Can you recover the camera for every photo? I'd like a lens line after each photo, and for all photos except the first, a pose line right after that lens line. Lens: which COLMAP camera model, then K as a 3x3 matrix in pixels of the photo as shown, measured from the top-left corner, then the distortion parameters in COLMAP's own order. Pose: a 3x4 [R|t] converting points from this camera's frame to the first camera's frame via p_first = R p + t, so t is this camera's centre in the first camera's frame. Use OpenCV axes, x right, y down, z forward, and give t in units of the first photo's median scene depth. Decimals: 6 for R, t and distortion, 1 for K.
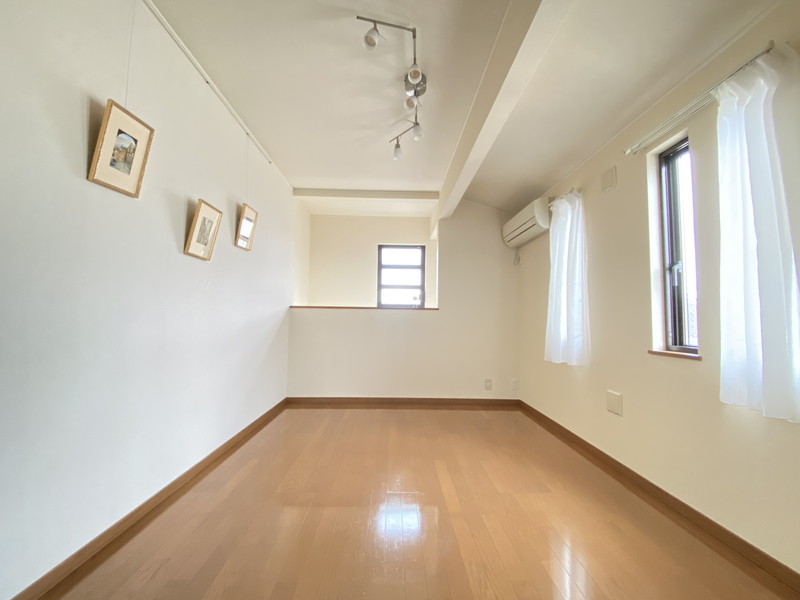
lens RADIAL K [[371.5, 0, 400.0], [0, 371.5, 300.0], [0, 0, 1]] dist [0.192558, -0.082306]
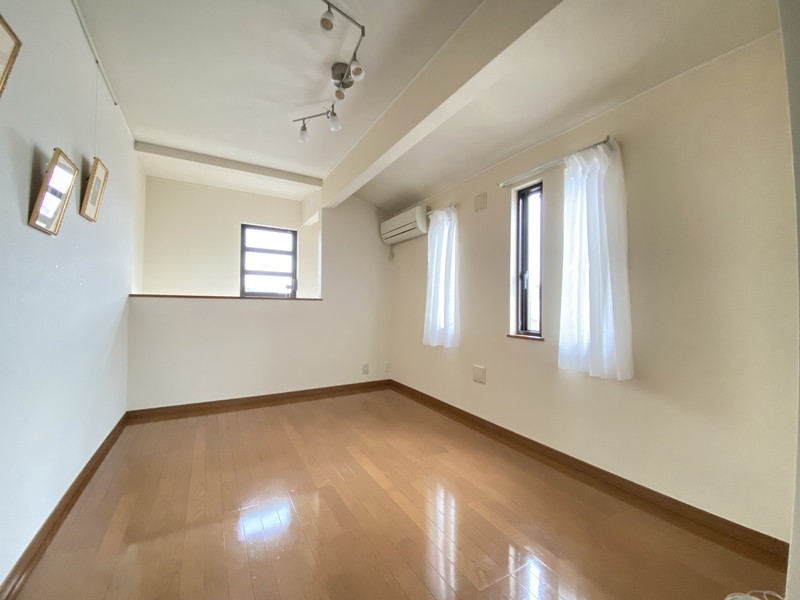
lens RADIAL K [[371.5, 0, 400.0], [0, 371.5, 300.0], [0, 0, 1]] dist [0.192558, -0.082306]
pose [[0.871214, 0.005696, 0.490870, -0.249900], [-0.030364, 0.998643, 0.042302, -0.027554], [-0.489964, -0.051759, 0.870205, 0.032025]]
